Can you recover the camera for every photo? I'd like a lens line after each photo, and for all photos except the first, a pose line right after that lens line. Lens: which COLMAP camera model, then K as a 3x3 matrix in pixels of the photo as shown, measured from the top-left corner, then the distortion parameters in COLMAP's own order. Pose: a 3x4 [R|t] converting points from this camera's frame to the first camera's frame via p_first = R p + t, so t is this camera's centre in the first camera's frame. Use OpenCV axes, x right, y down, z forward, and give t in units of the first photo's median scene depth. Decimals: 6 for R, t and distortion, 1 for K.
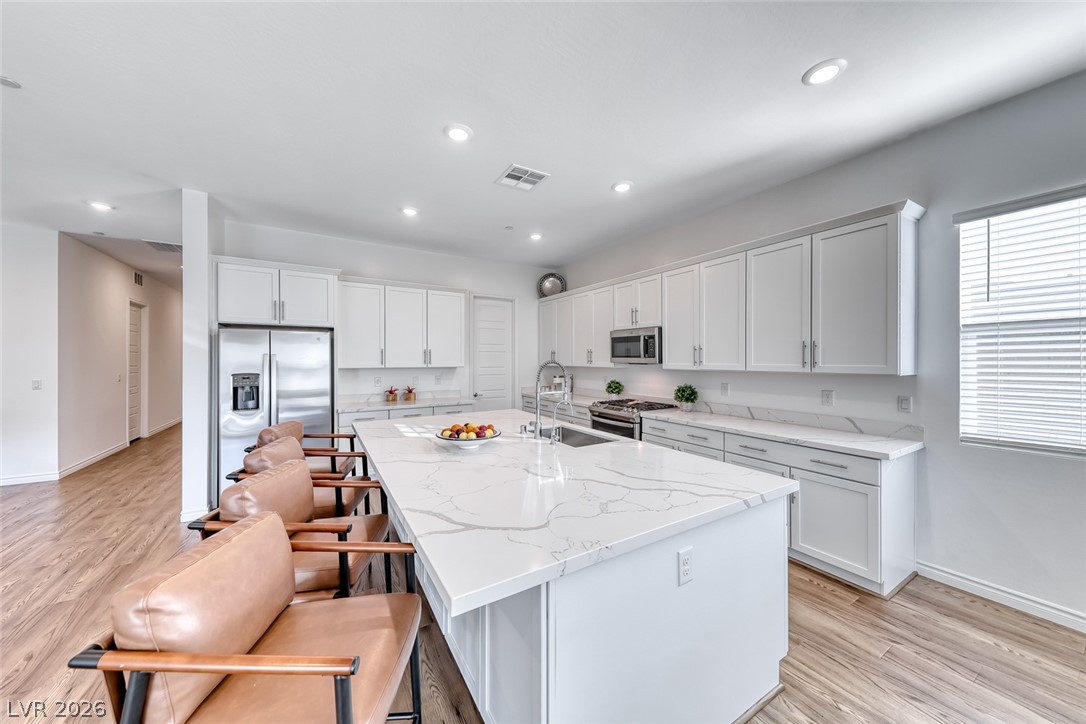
lens RADIAL K [[371.5, 0, 538.4], [0, 371.5, 358.4], [0, 0, 1]] dist [0.000612, -0.000284]
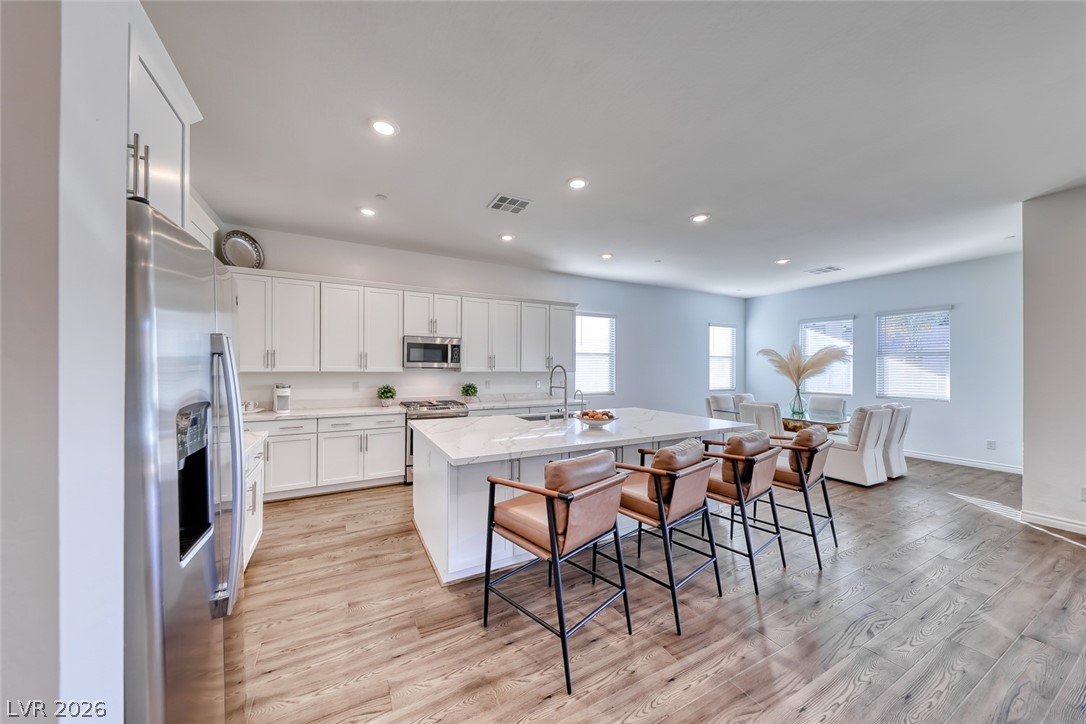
lens RADIAL K [[371.5, 0, 538.4], [0, 371.5, 358.4], [0, 0, 1]] dist [0.000612, -0.000284]
pose [[0.063060, 0.023343, 0.997737, -0.923736], [-0.007387, 0.999710, -0.022922, 0.009700], [-0.997982, -0.005925, 0.063214, 0.654904]]
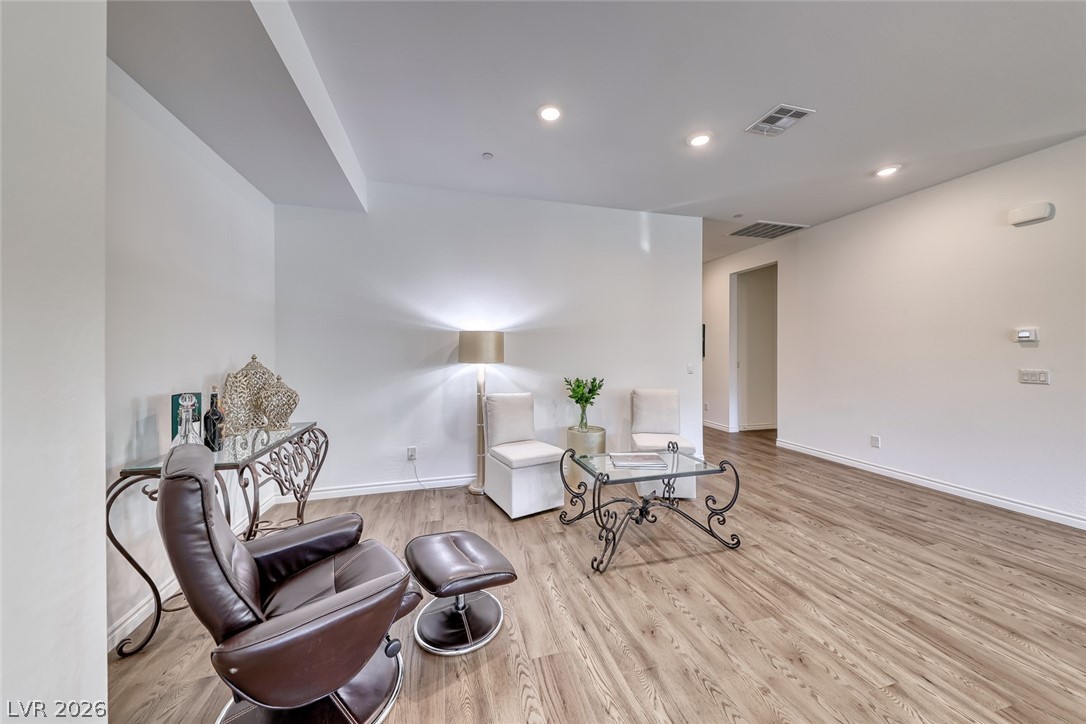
lens RADIAL K [[371.0, 0, 541.0], [0, 371.0, 355.1], [0, 0, 1]] dist [0.001663, -0.000271]
pose [[0.958627, -0.002336, -0.284657, -1.597966], [0.004261, 0.999972, 0.006144, 0.026244], [0.284635, -0.007103, 0.958610, -0.101596]]
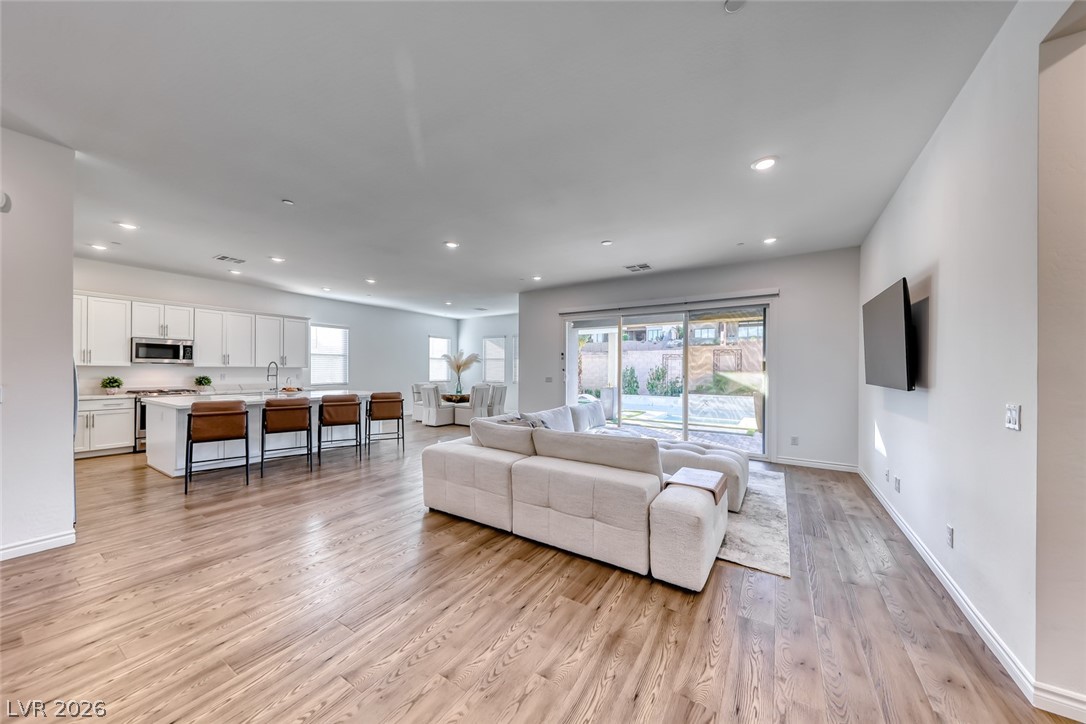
lens RADIAL K [[369.4, 0, 538.3], [0, 369.4, 370.9], [0, 0, 1]] dist [0.023379, -0.007173]
pose [[-0.433229, -0.006767, 0.901258, -1.819599], [-0.010718, 0.999940, 0.002355, 0.026851], [-0.901220, -0.008639, -0.433276, 0.346028]]
